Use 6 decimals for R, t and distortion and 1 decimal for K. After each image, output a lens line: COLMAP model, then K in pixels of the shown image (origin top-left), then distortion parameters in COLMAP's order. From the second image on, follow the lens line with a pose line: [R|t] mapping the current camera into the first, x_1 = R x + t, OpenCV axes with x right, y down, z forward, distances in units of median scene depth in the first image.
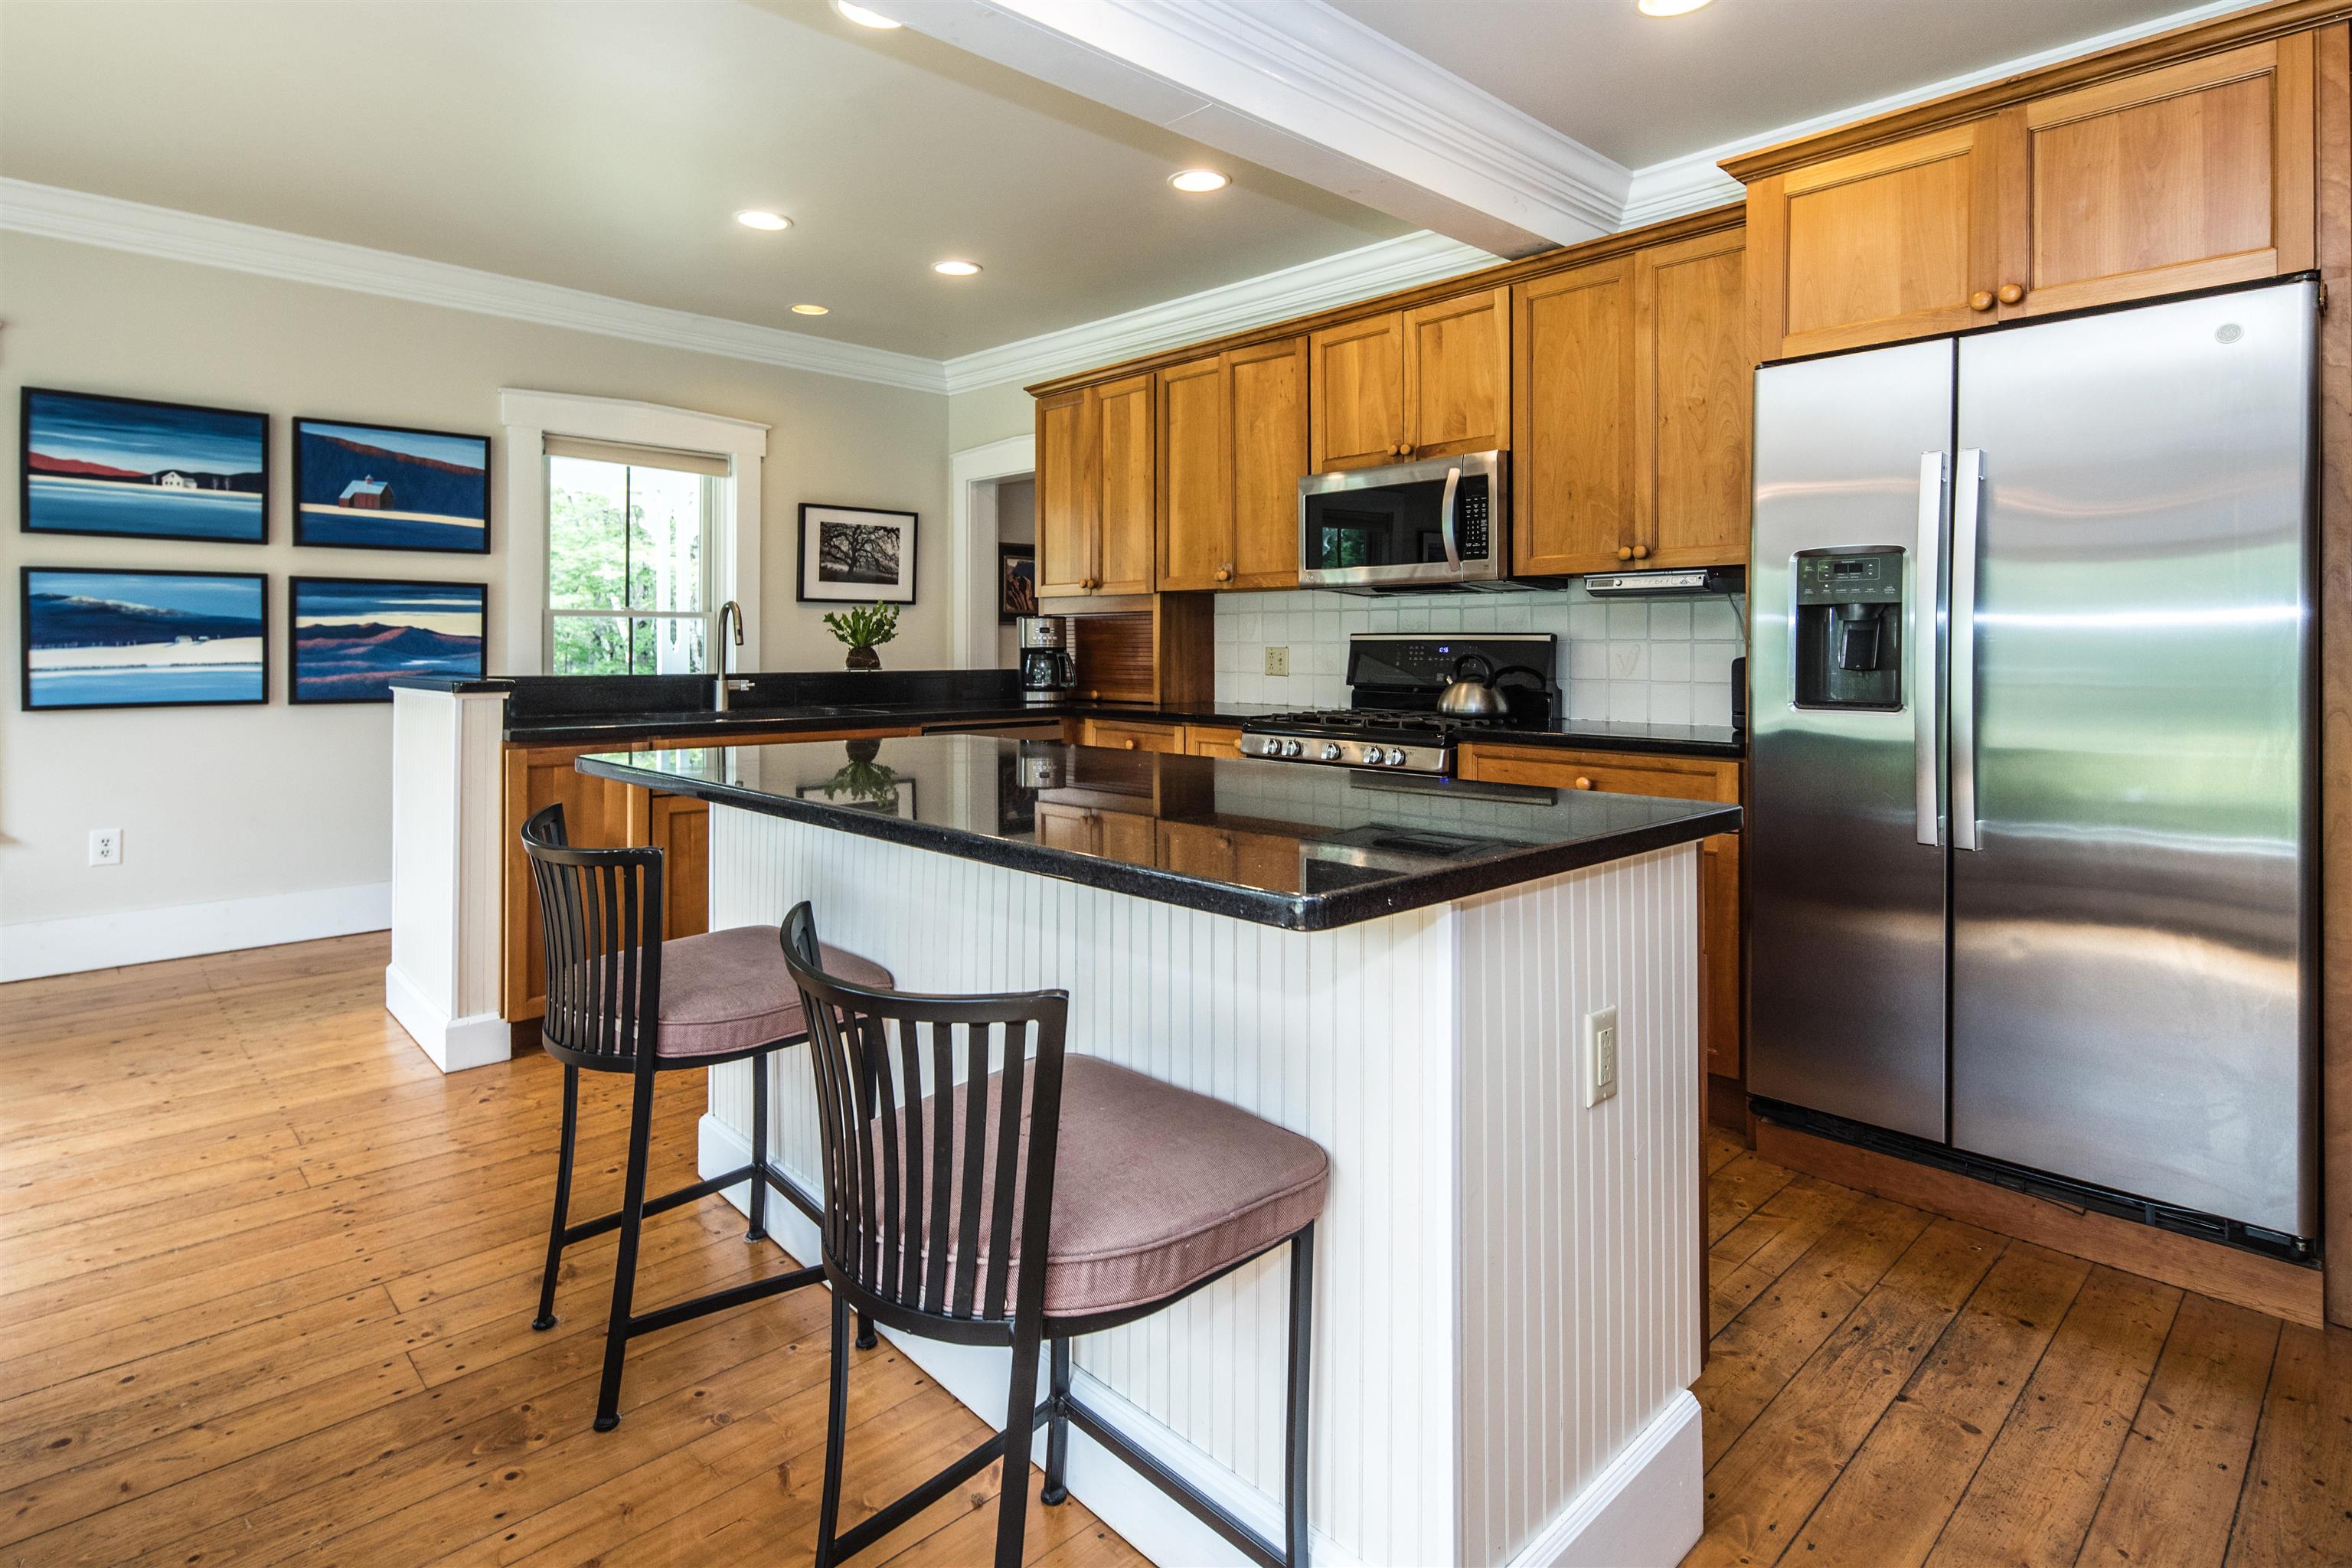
lens RADIAL K [[1218.9, 0, 1205.0], [0, 1218.9, 619.9], [0, 0, 1]] dist [0.000650, 0.000717]
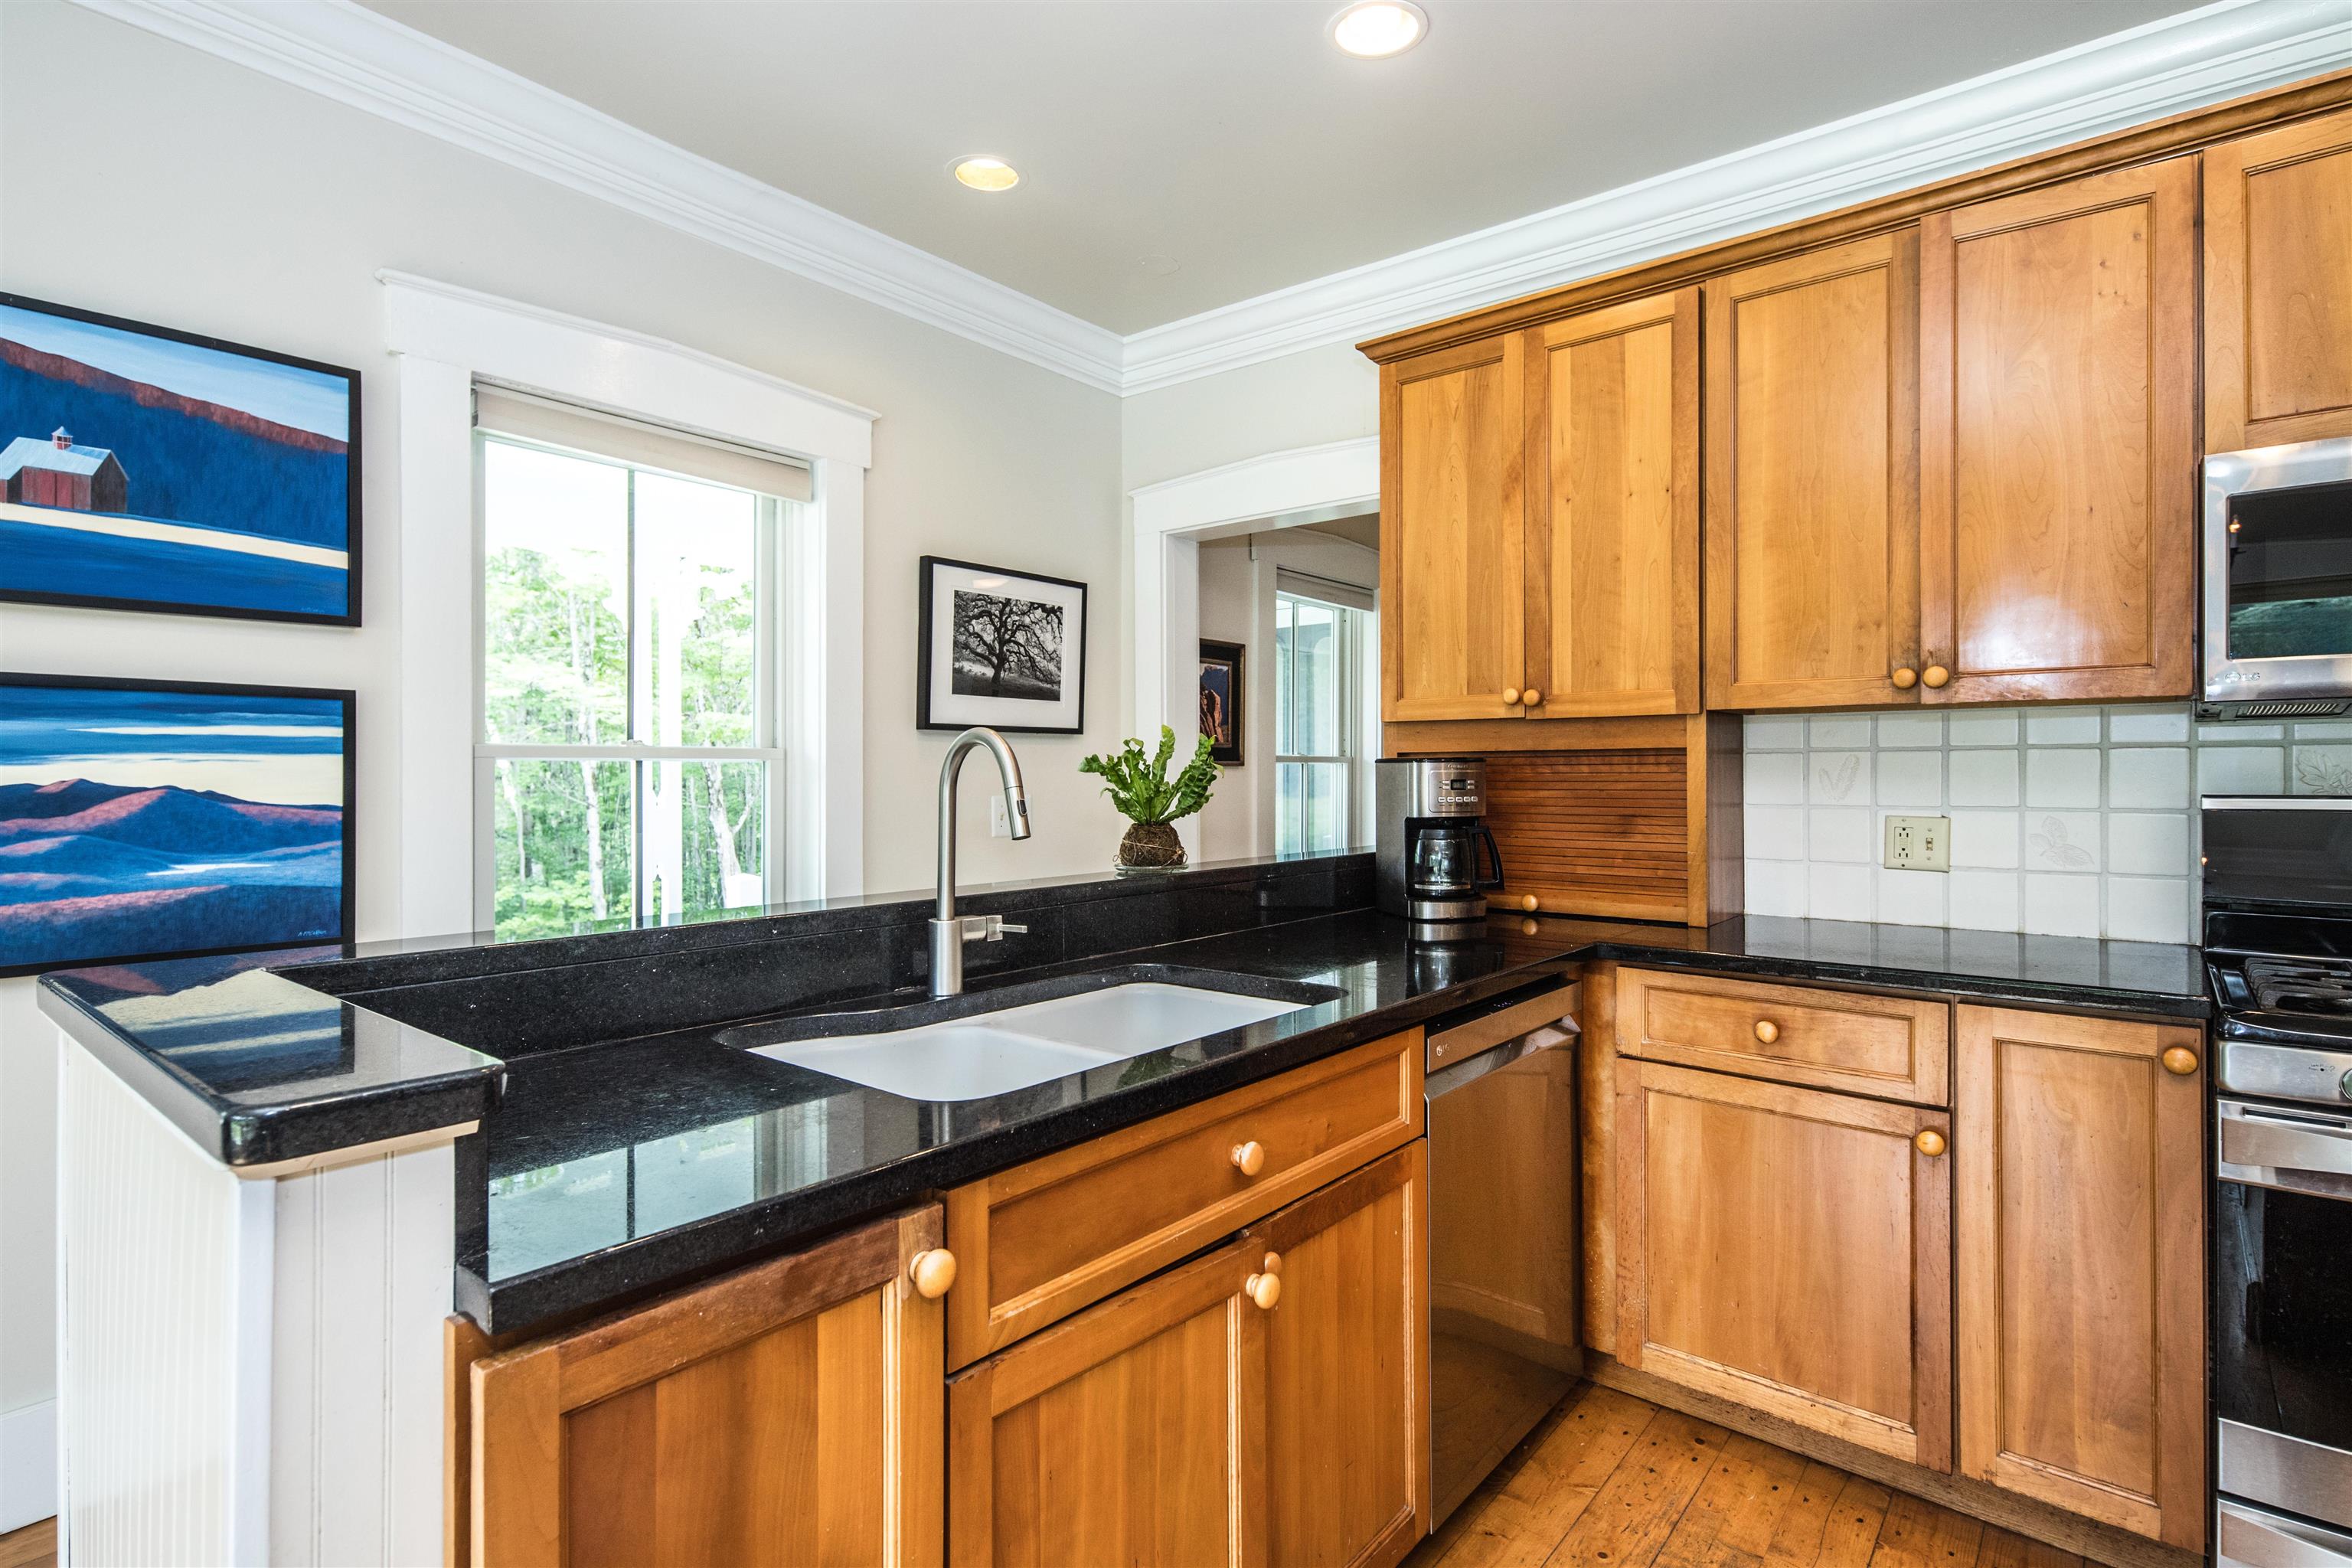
lens RADIAL K [[1218.9, 0, 1167.5], [0, 1218.9, 760.4], [0, 0, 1]] dist [0.000650, 0.000717]
pose [[0.997983, -0.001127, 0.063473, -0.287546], [0.000445, 0.999942, 0.010751, -0.007453], [-0.063481, -0.010701, 0.997926, 0.480314]]
